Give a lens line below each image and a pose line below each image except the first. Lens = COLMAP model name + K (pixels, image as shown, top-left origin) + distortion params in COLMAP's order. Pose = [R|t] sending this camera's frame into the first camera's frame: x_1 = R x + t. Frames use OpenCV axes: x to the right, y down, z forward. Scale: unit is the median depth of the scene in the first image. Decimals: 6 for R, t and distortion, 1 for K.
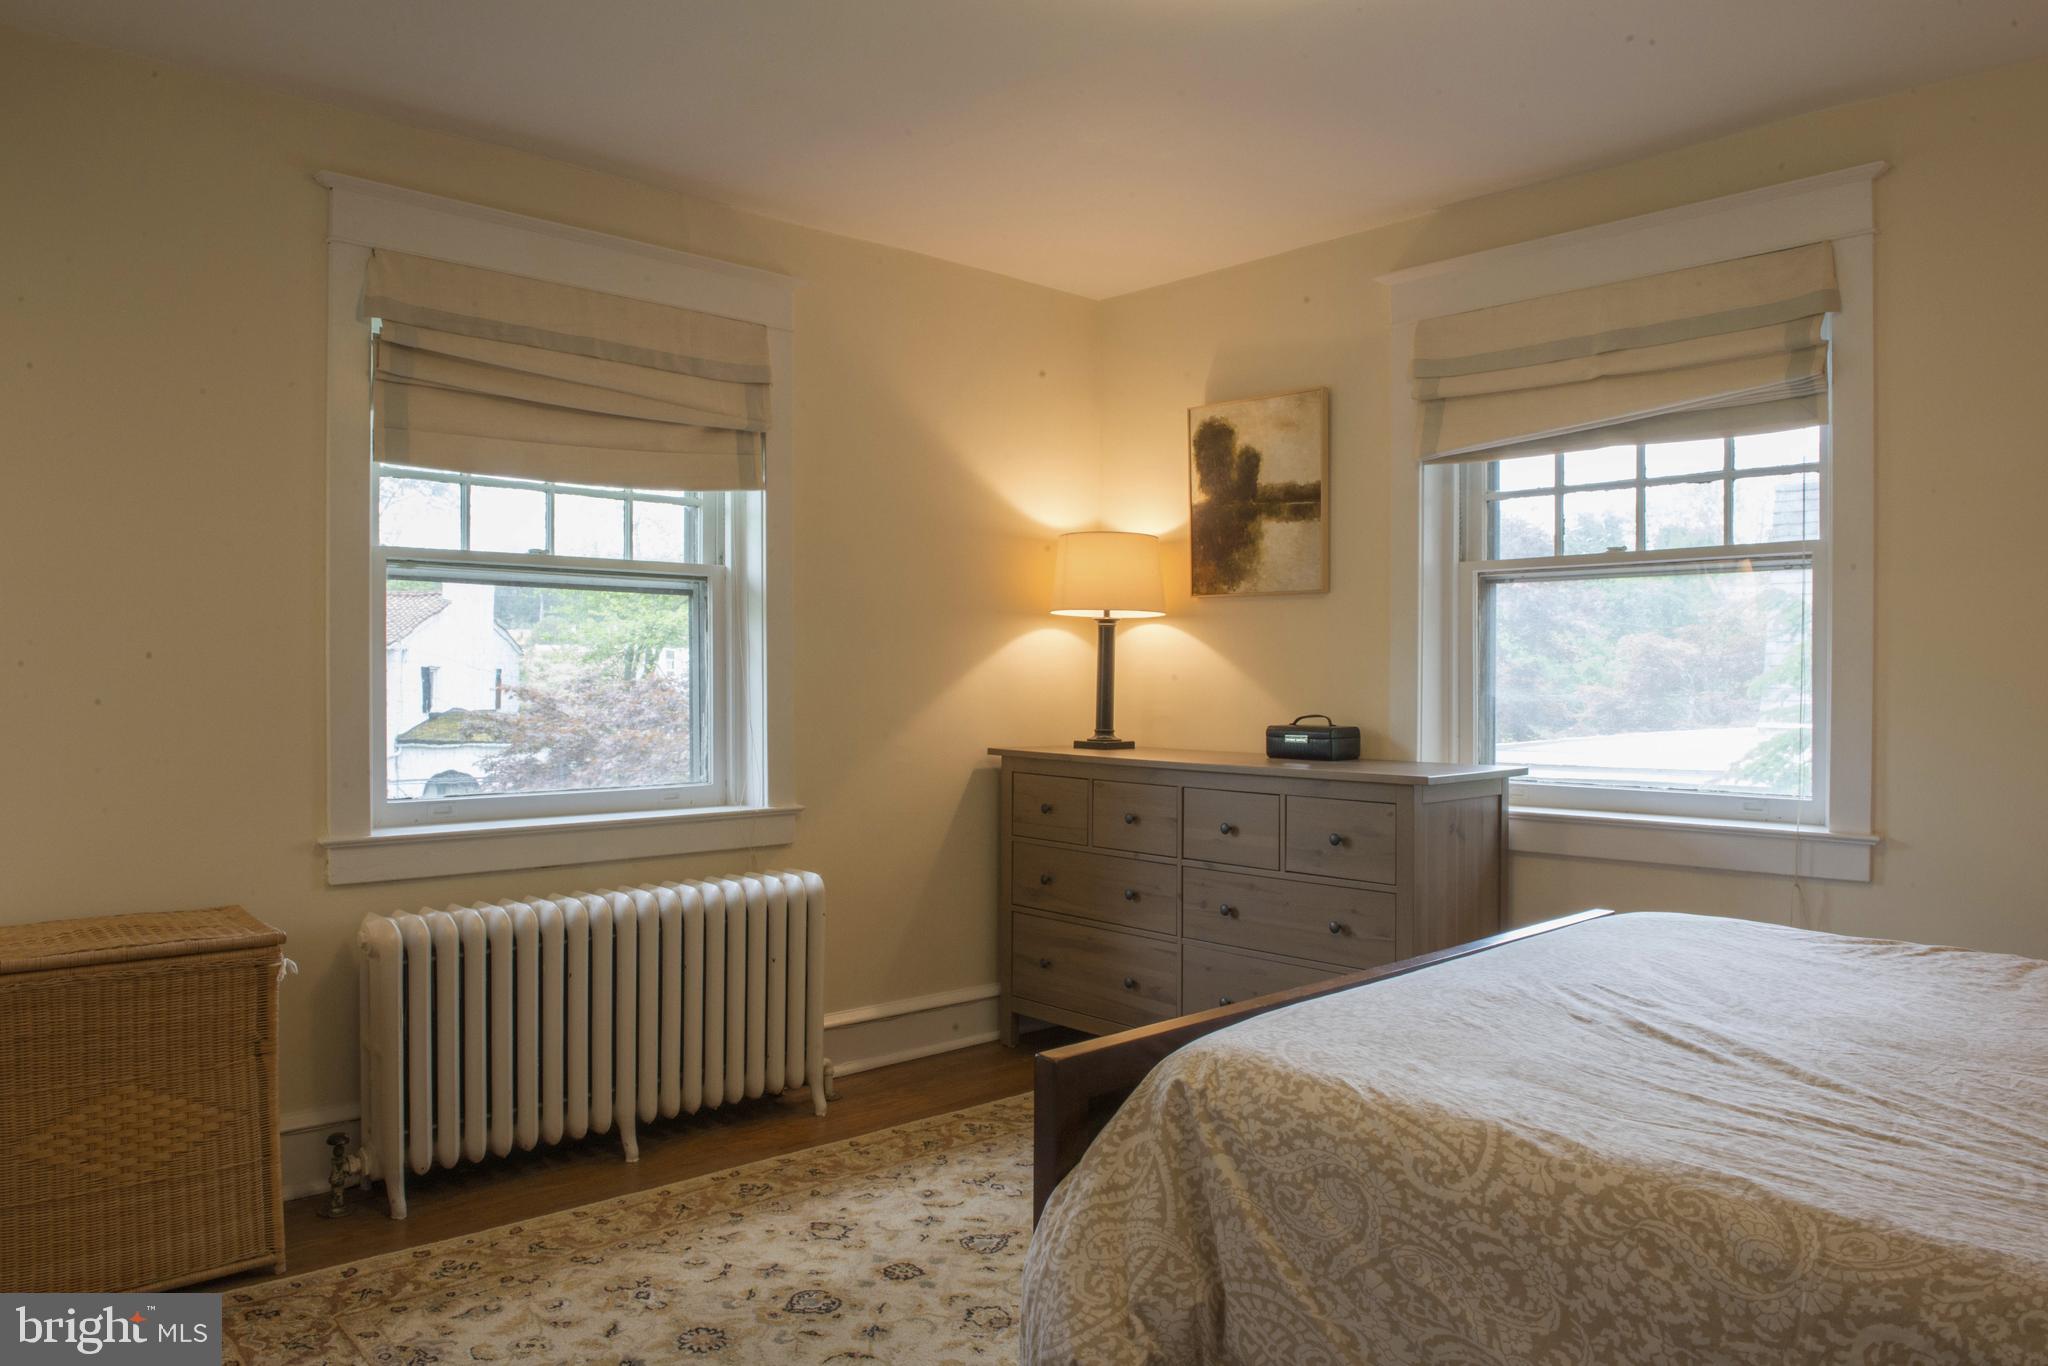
lens RADIAL K [[1399.6, 0, 1020.6], [0, 1399.6, 679.0], [0, 0, 1]] dist [-0.051192, -0.001543]
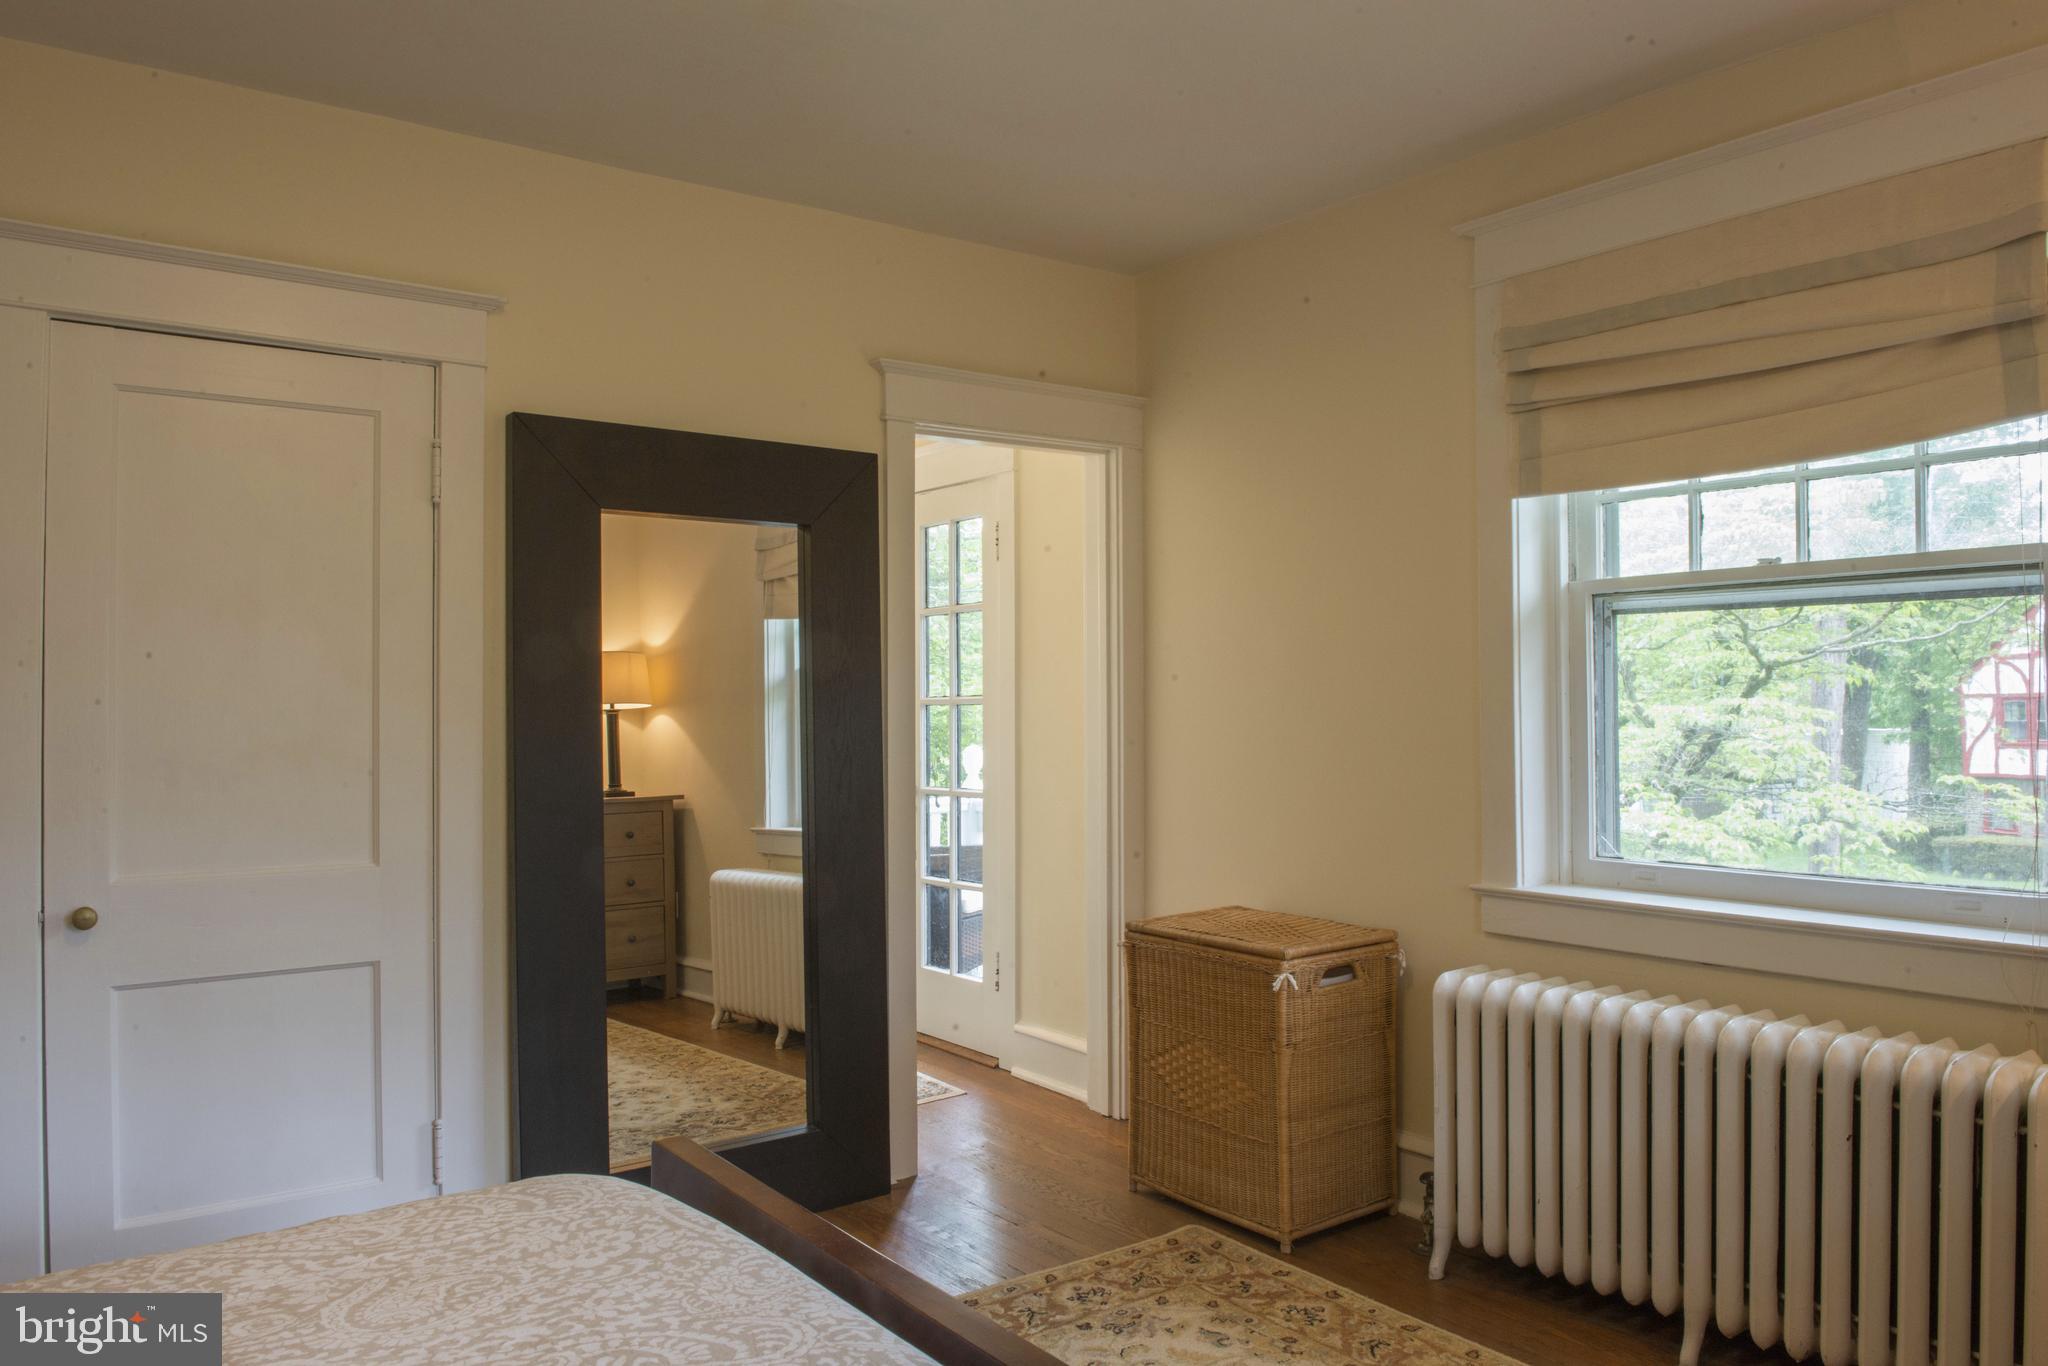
lens RADIAL K [[1399.6, 0, 1020.6], [0, 1399.6, 679.0], [0, 0, 1]] dist [-0.051192, -0.001543]
pose [[-0.096866, -0.024602, -0.994993, 0.549868], [-0.000199, 0.999695, -0.024699, -0.007633], [0.995297, -0.002195, -0.096842, 0.787635]]
